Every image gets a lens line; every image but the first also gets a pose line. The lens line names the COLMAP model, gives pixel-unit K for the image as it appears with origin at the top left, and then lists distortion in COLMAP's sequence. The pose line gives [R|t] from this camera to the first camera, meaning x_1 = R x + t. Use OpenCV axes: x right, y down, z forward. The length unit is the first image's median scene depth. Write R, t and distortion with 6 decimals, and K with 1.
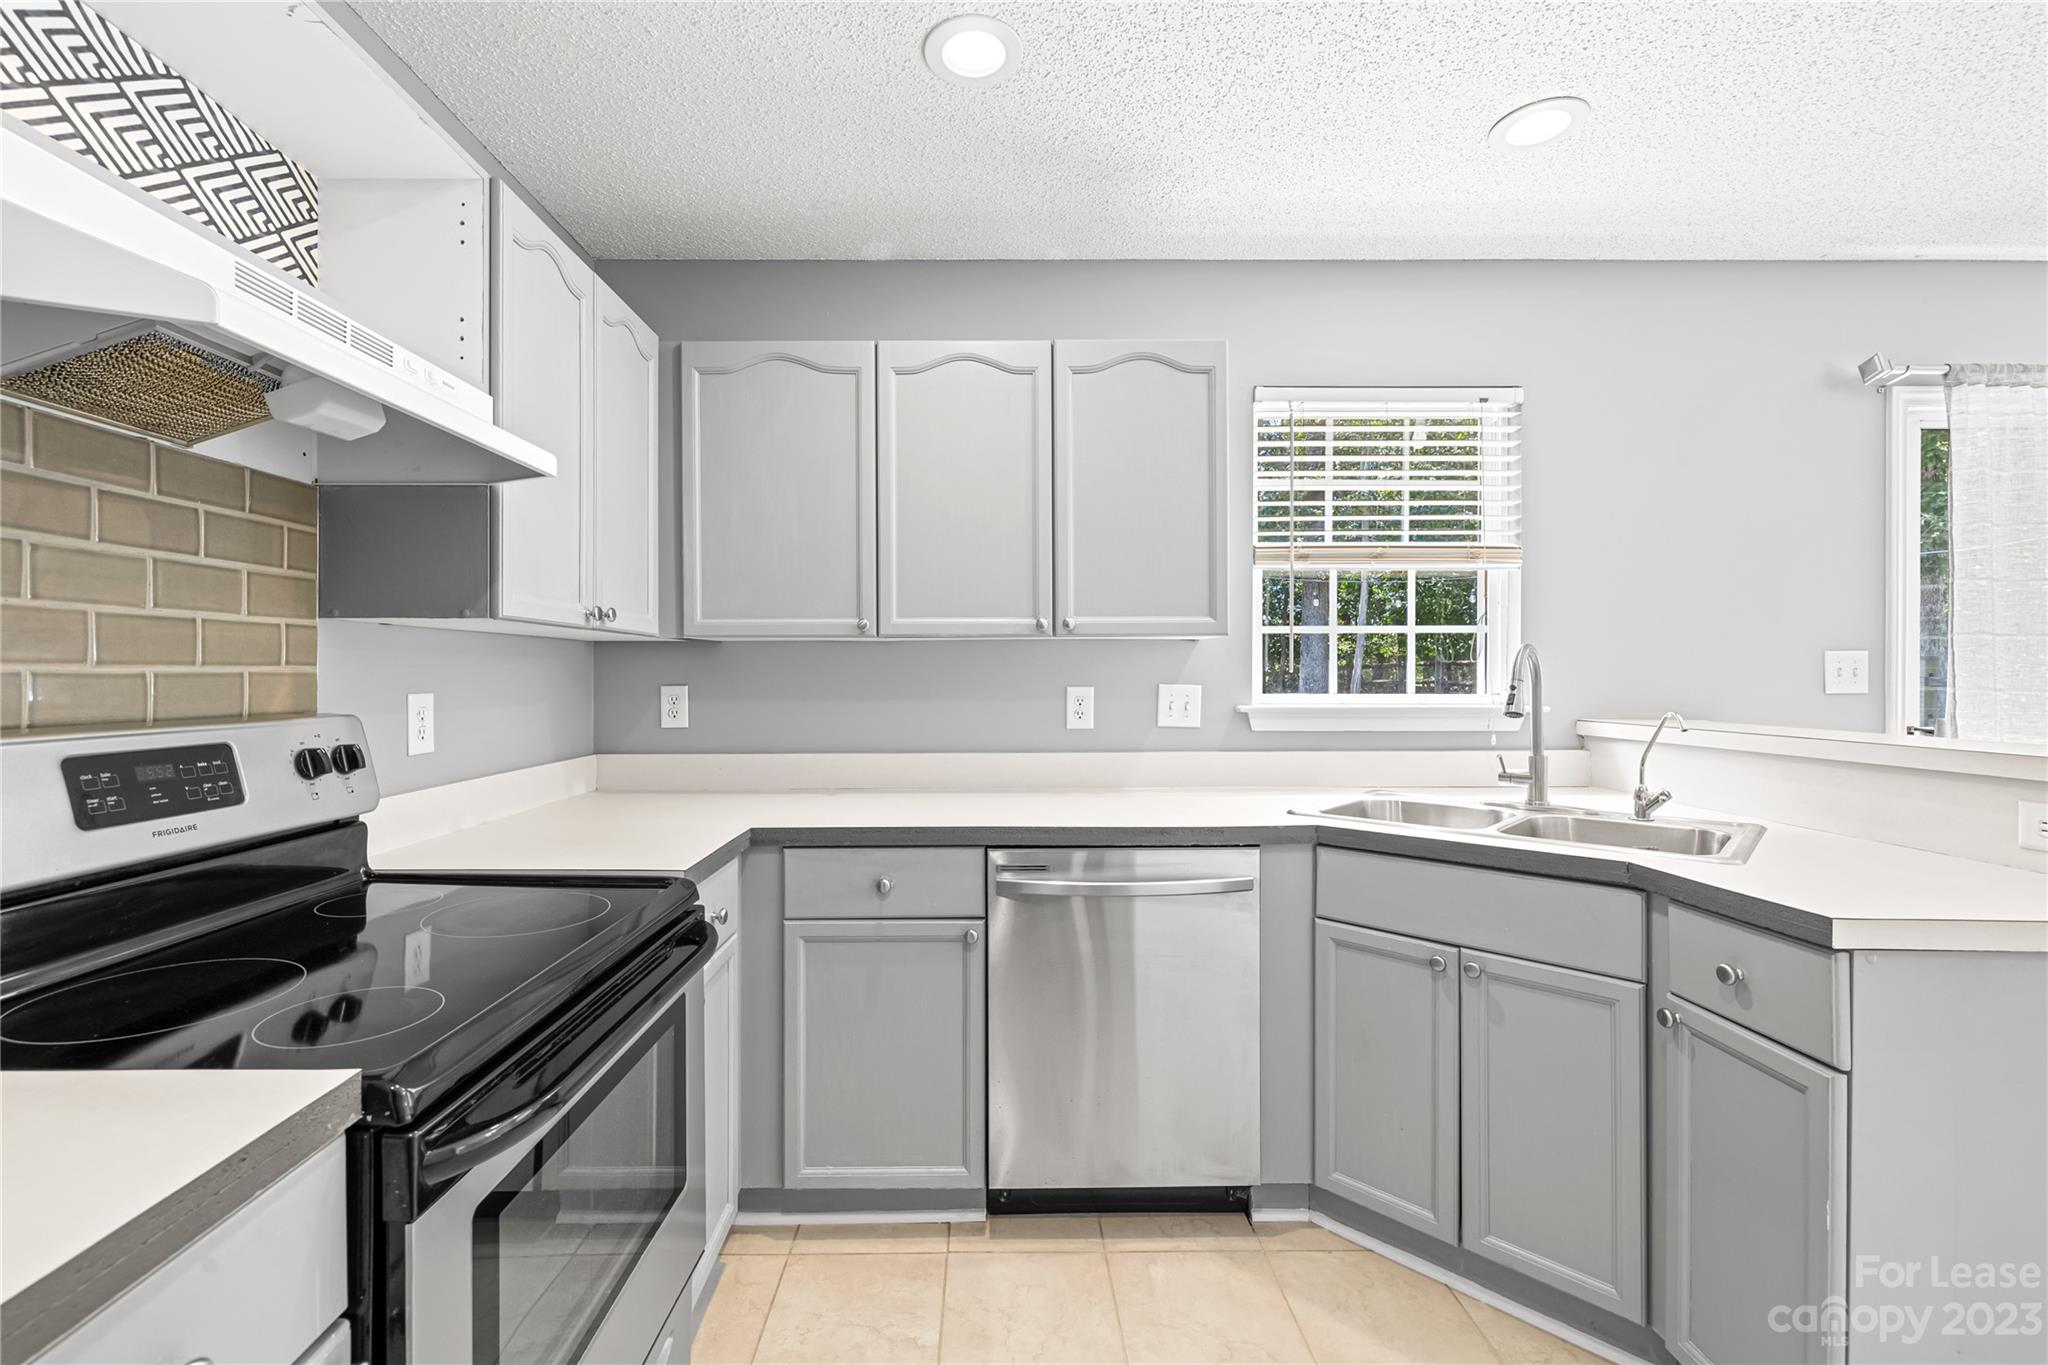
lens RADIAL K [[865.2, 0, 1015.7], [0, 865.2, 678.3], [0, 0, 1]] dist [0.001901, 0.000155]
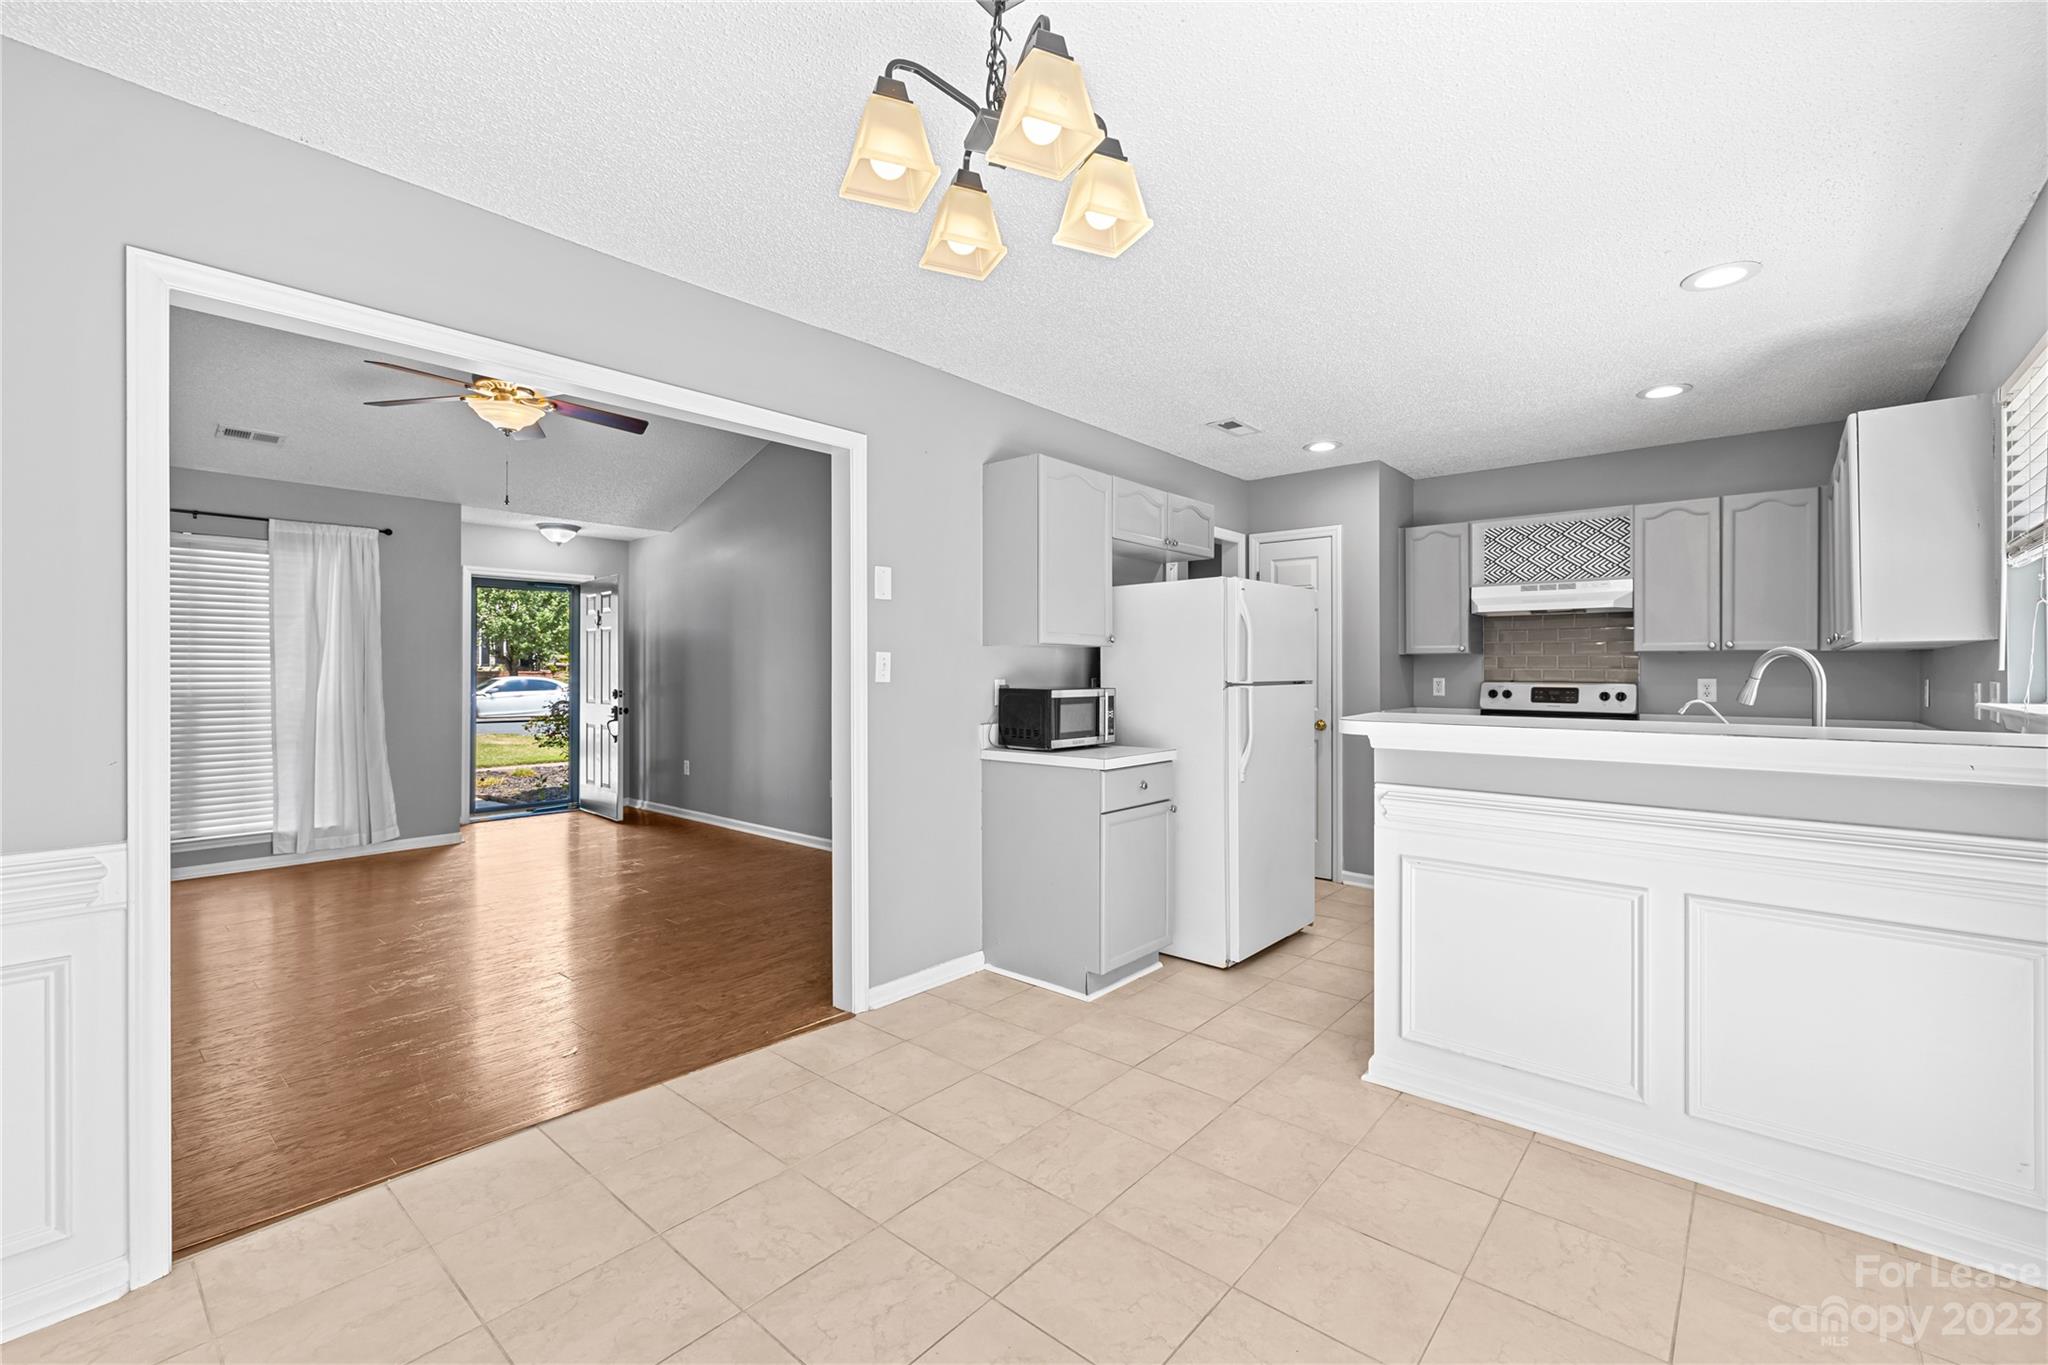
lens RADIAL K [[861.9, 0, 1021.6], [0, 861.9, 649.5], [0, 0, 1]] dist [0.001272, 0.000175]
pose [[-0.650345, -0.018699, -0.759409, 1.749001], [-0.006709, 0.999799, -0.018872, -0.004424], [0.759609, -0.007179, -0.650340, 0.764754]]
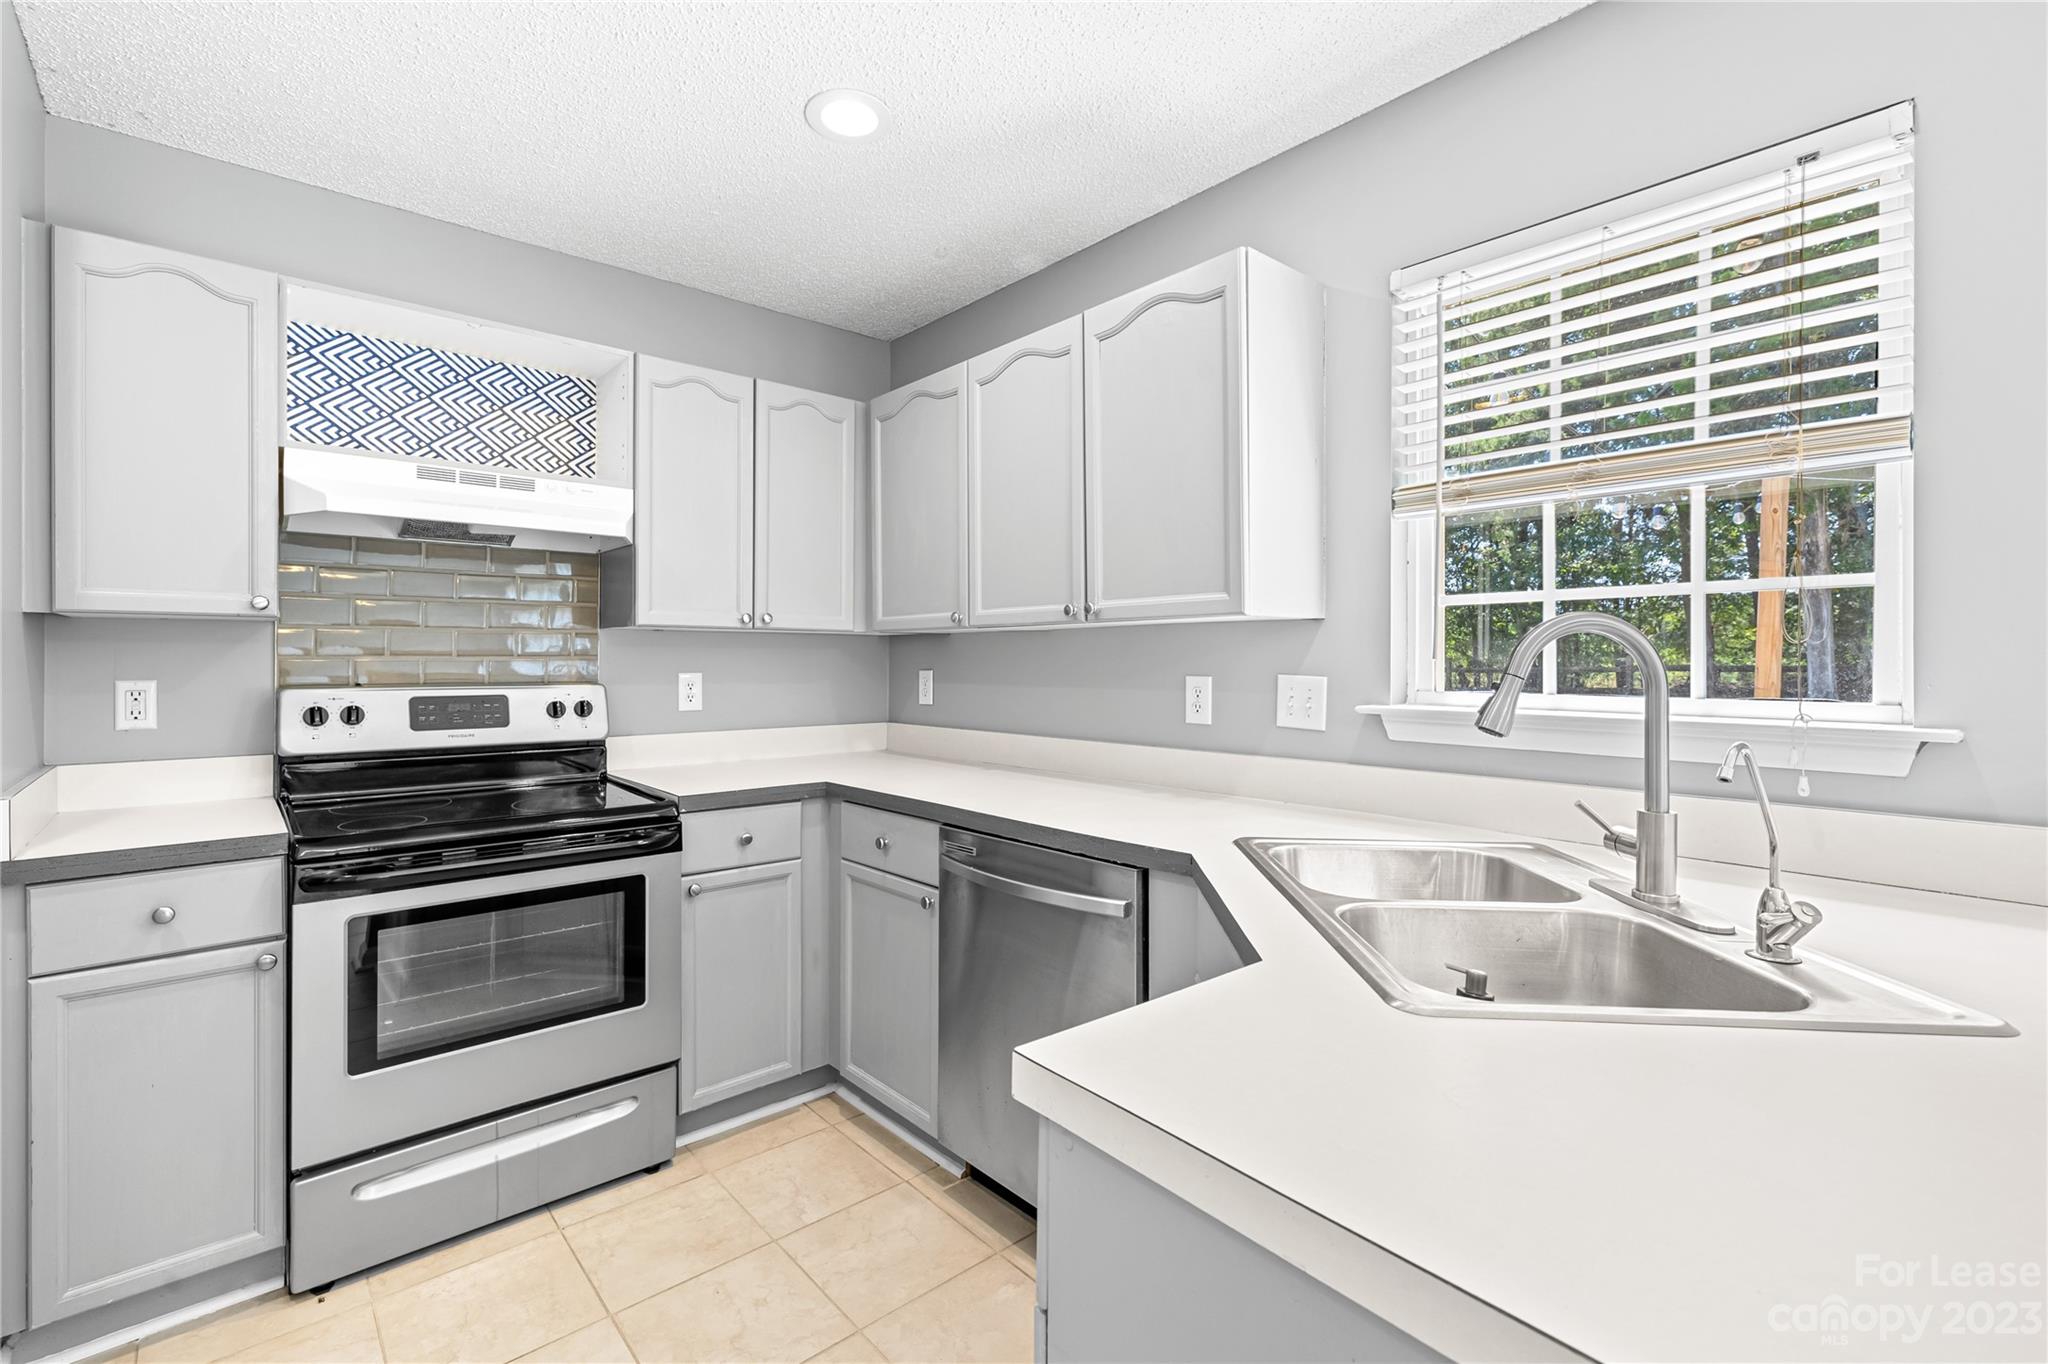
lens RADIAL K [[903.0, 0, 1013.6], [0, 903.0, 667.2], [0, 0, 1]] dist [0.001508, 0.000003]
pose [[0.644568, 0.007116, -0.764514, 0.657570], [-0.005497, 0.999974, 0.004673, -0.002509], [0.764527, 0.001190, 0.644591, 0.262664]]
